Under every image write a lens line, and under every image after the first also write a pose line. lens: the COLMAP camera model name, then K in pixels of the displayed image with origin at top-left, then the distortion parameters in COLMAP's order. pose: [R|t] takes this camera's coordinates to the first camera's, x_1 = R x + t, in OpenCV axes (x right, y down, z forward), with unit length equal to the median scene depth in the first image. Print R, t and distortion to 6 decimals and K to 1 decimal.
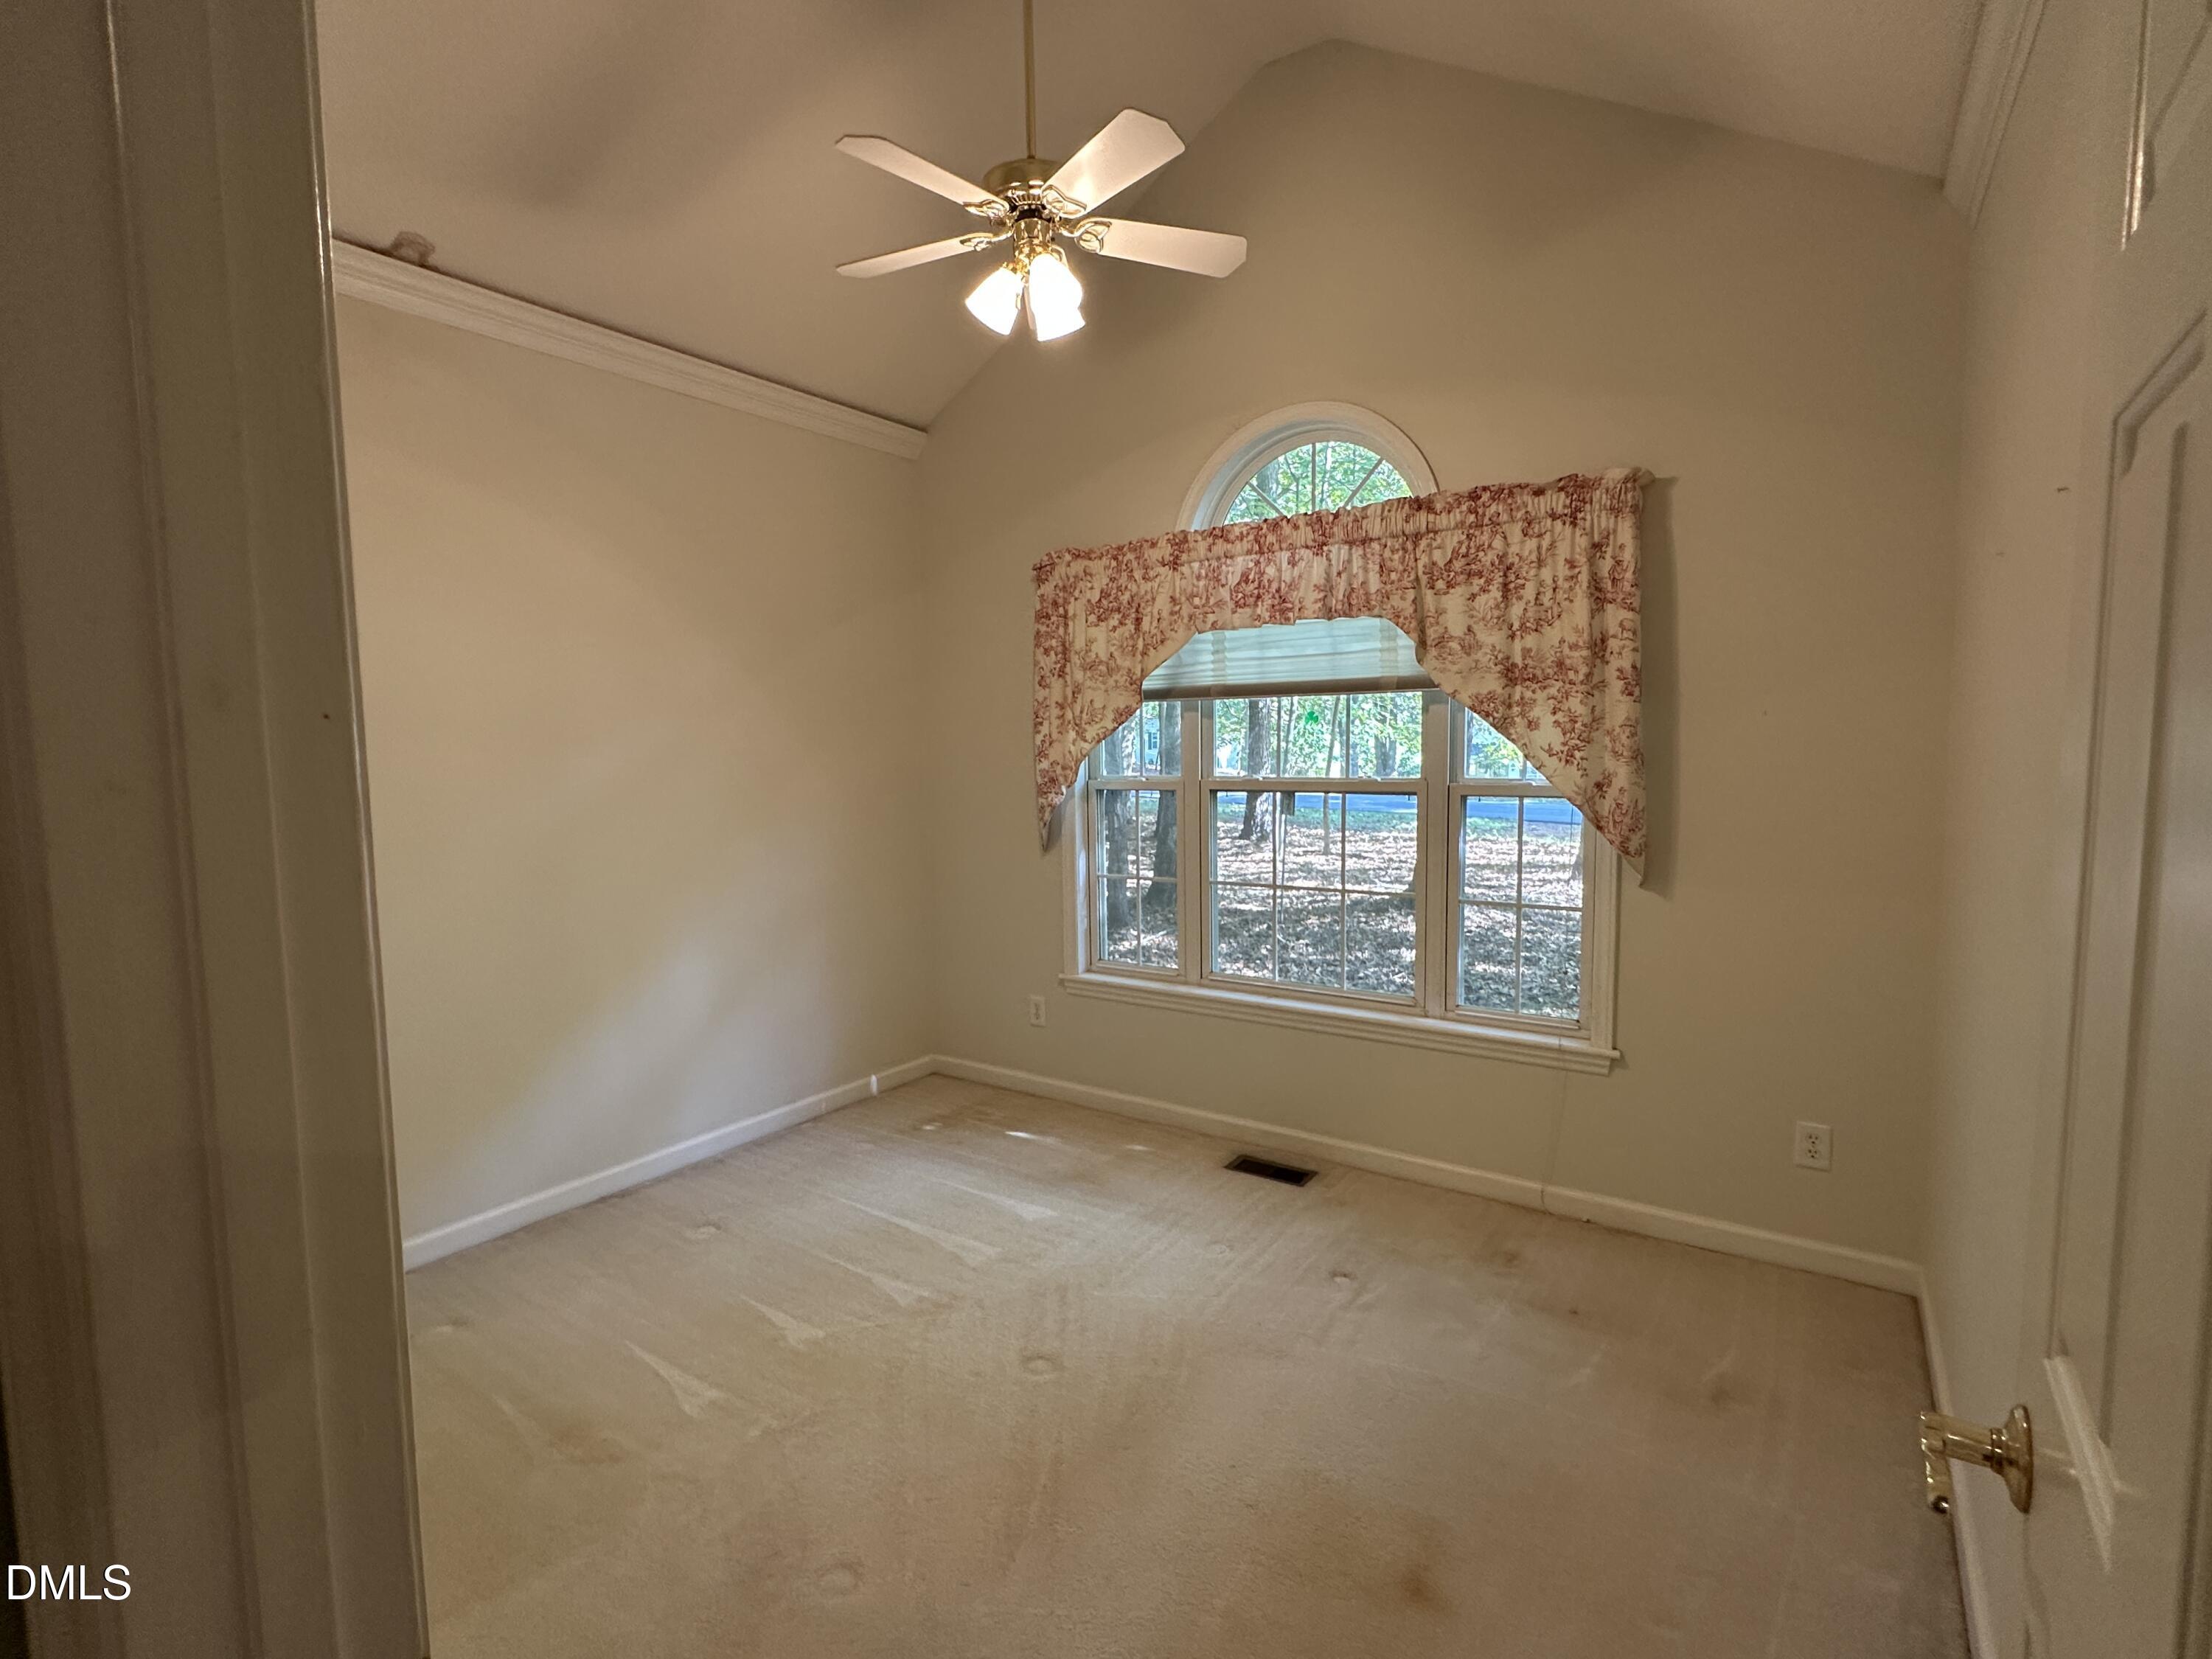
lens RADIAL K [[1041.9, 0, 1104.0], [0, 1041.9, 829.5], [0, 0, 1]] dist [0.002203, 0.000105]
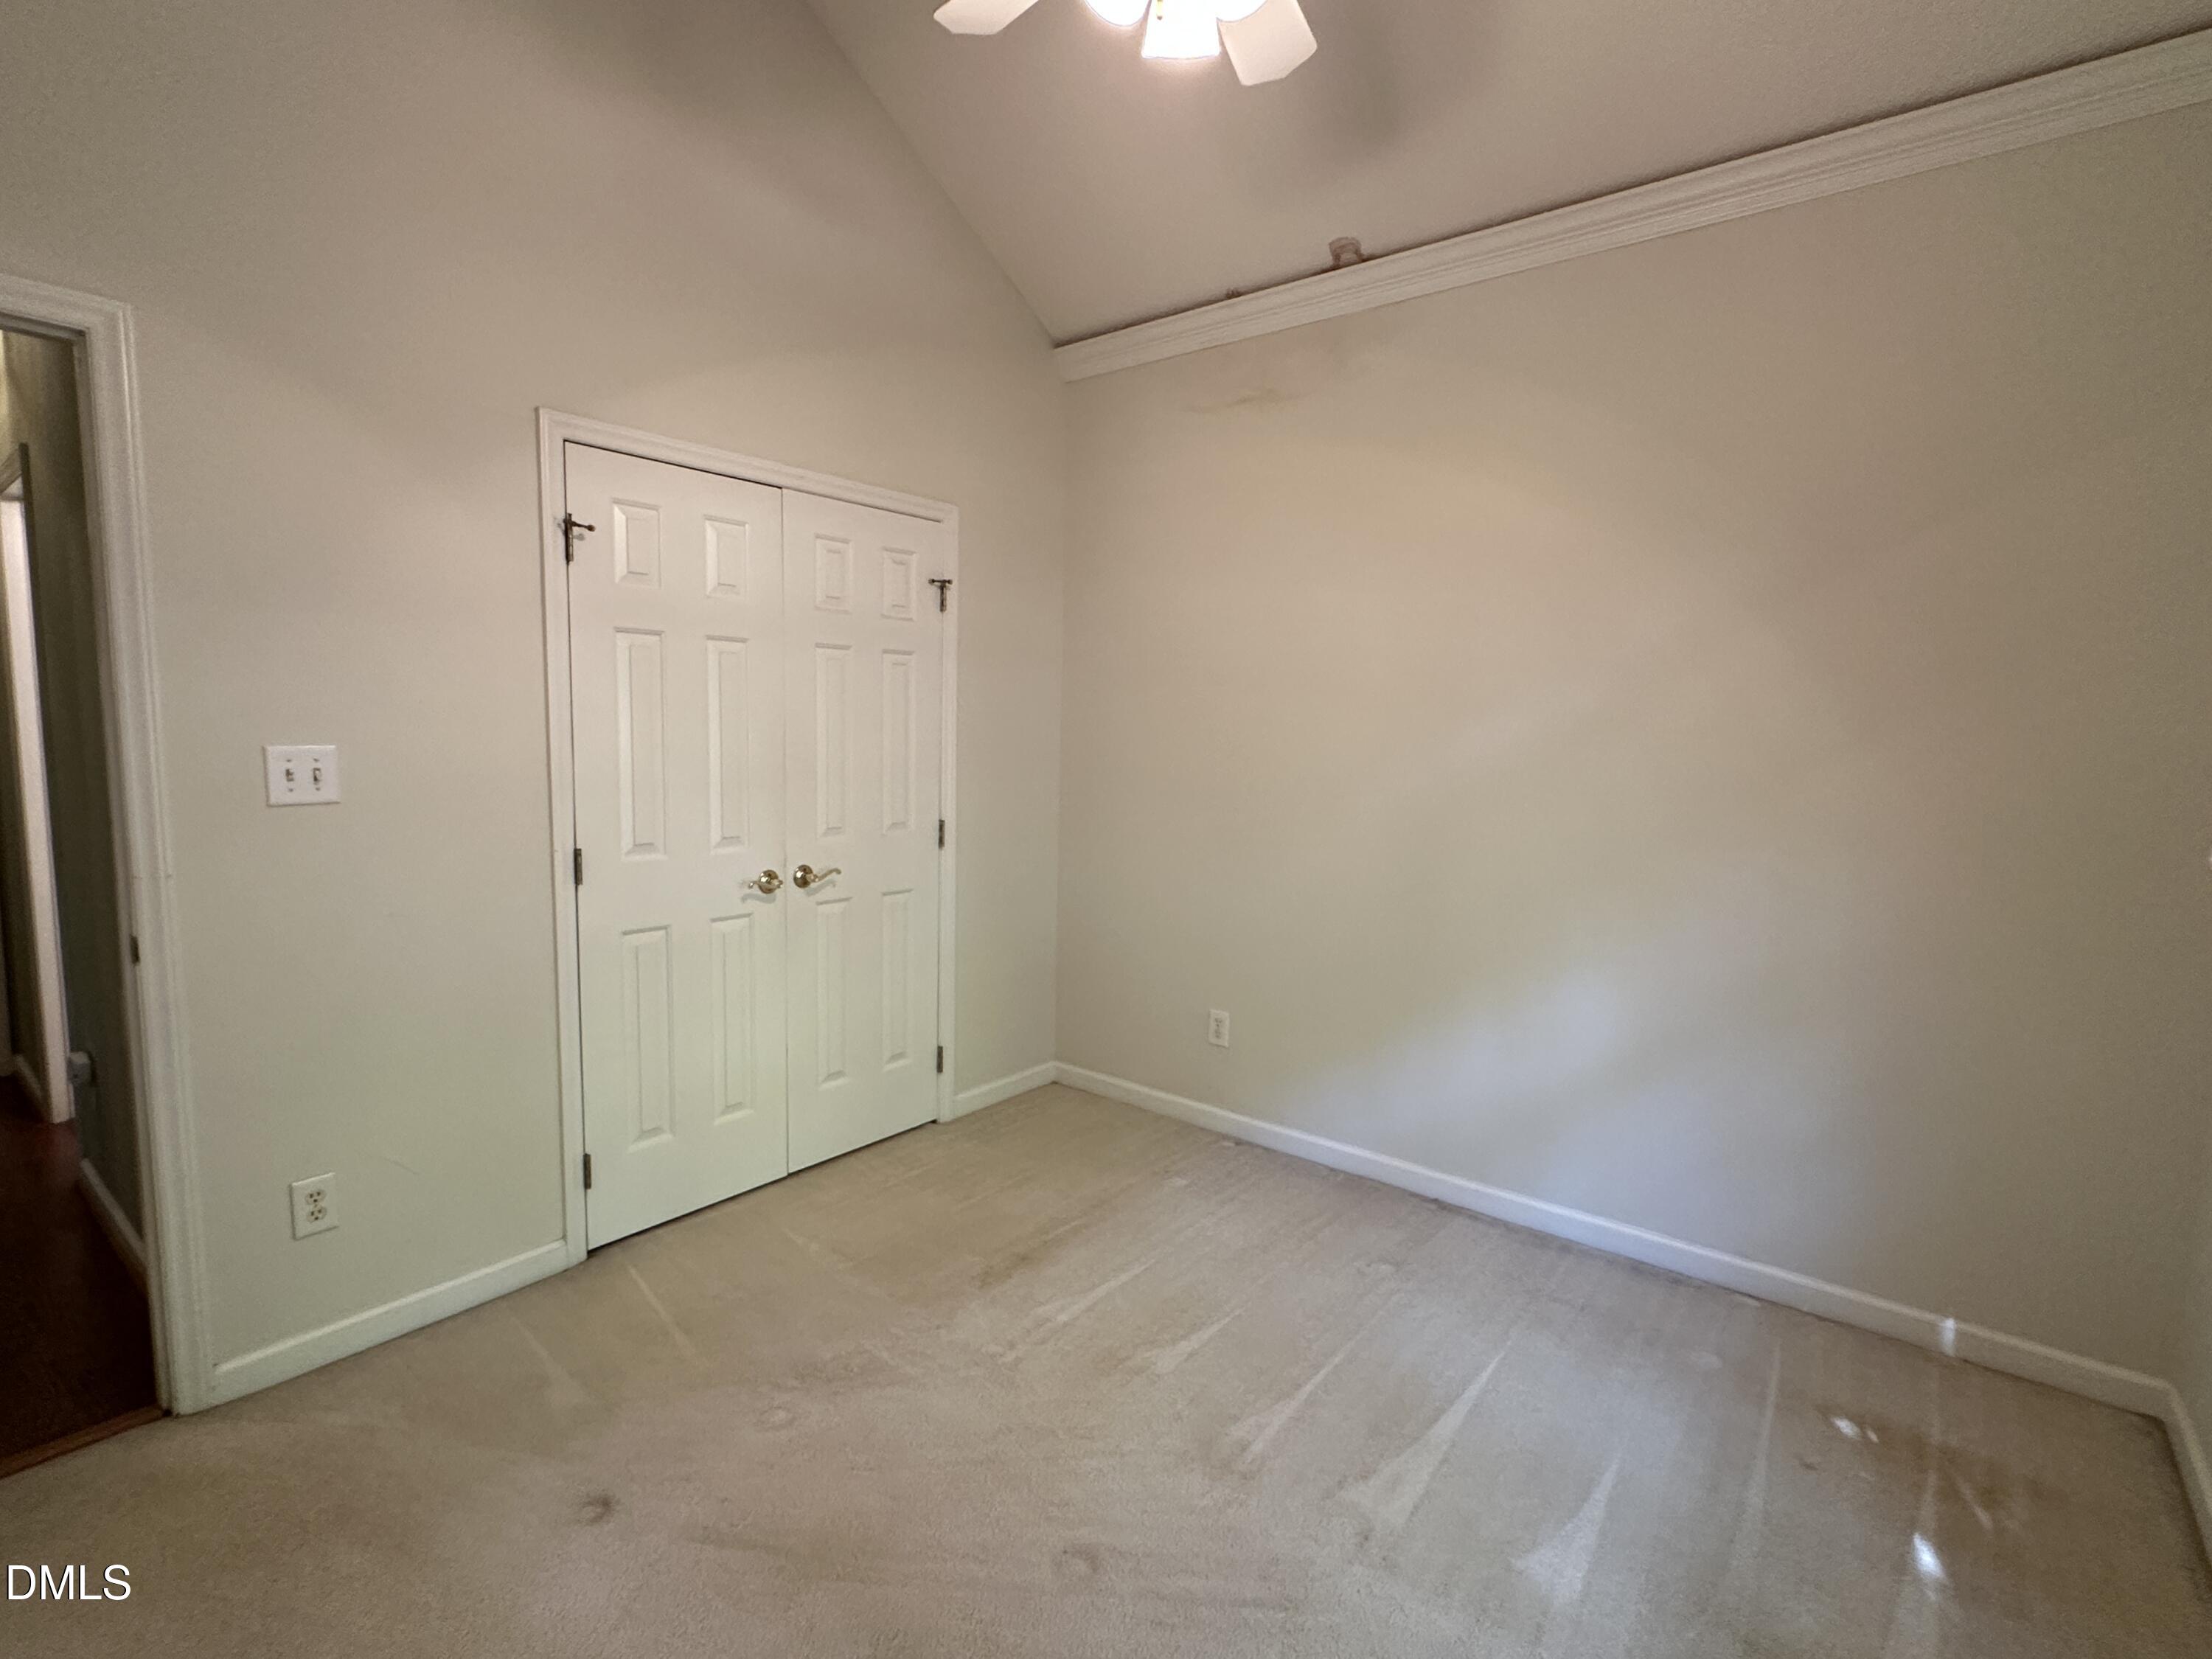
lens RADIAL K [[1041.9, 0, 1102.3], [0, 1041.9, 831.7], [0, 0, 1]] dist [0.002203, 0.000105]
pose [[-0.064641, 0.113613, -0.991420, 0.441820], [-0.102817, 0.987452, 0.119862, -0.052580], [0.992598, 0.109682, -0.052149, 0.755064]]
